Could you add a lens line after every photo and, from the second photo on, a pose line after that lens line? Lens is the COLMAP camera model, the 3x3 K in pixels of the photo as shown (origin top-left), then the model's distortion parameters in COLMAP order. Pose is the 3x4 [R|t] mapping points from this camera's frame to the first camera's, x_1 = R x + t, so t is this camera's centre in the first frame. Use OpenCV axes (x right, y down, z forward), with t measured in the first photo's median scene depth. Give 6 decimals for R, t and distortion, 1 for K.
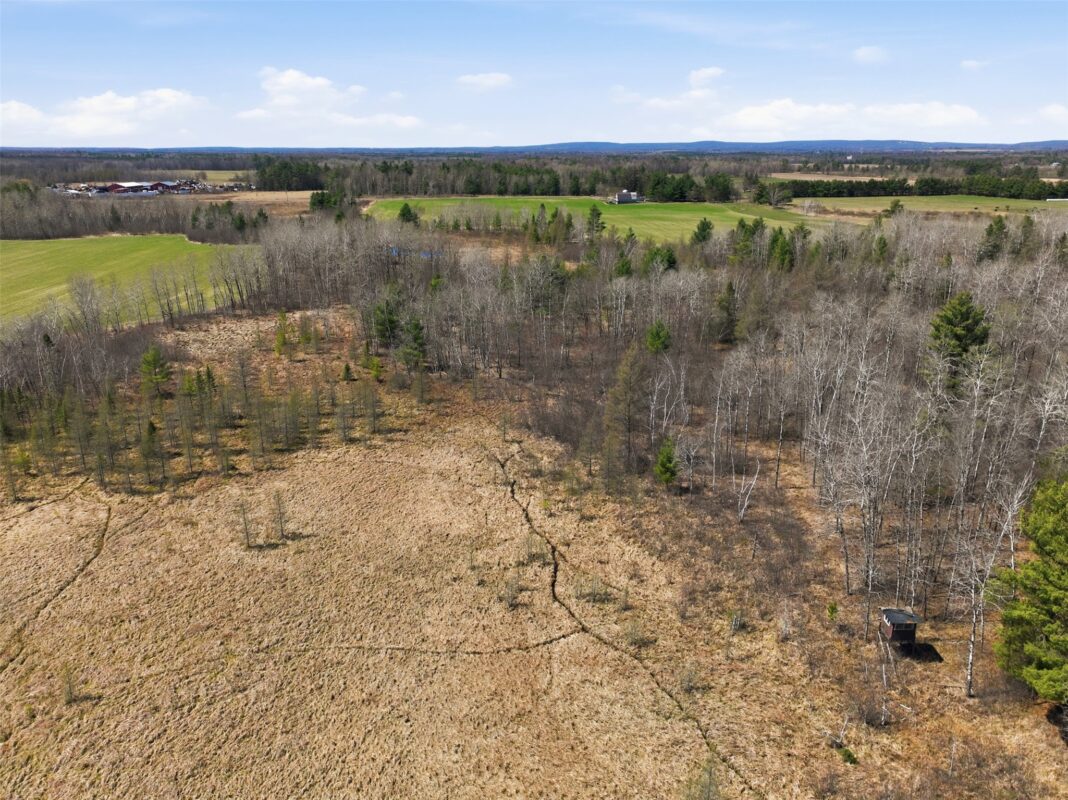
lens RADIAL K [[761.2, 0, 534.0], [0, 761.2, 400.0], [0, 0, 1]] dist [-0.000998, 0.012648]
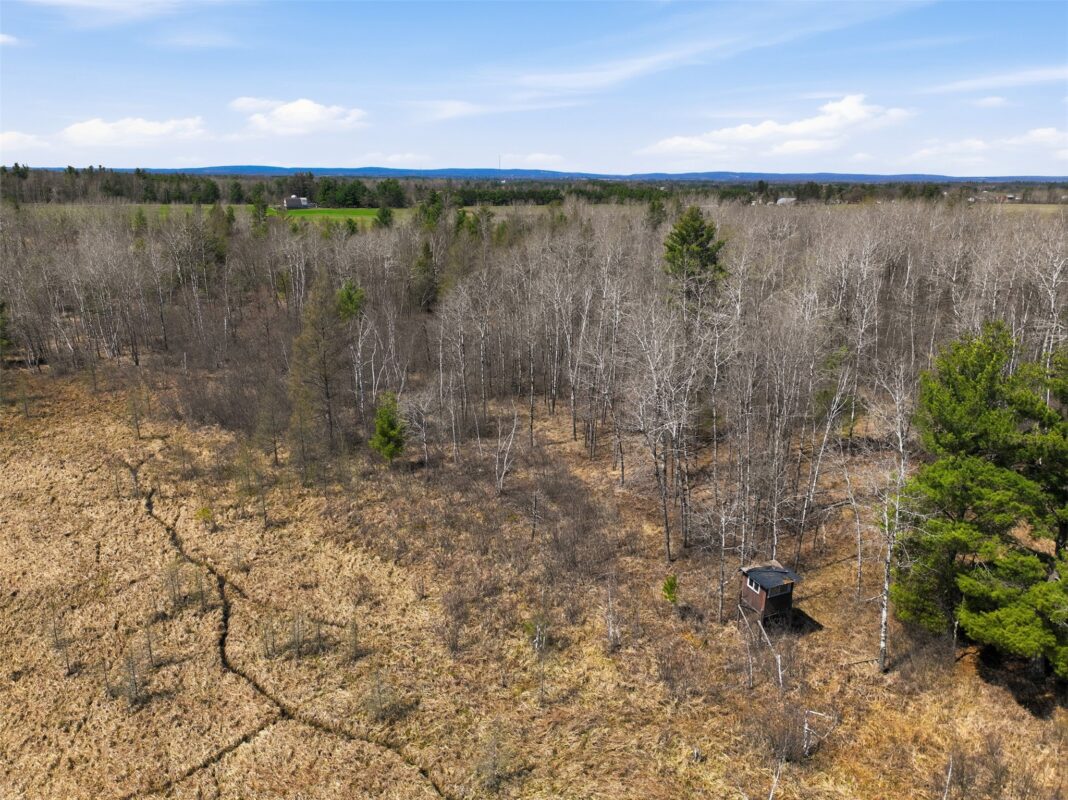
lens RADIAL K [[761.2, 0, 534.0], [0, 761.2, 400.0], [0, 0, 1]] dist [-0.000998, 0.012648]
pose [[0.916773, -0.103528, 0.385758, 0.035537], [0.110942, 0.993822, 0.003059, 0.081325], [-0.383692, 0.039992, 0.922595, 0.353826]]
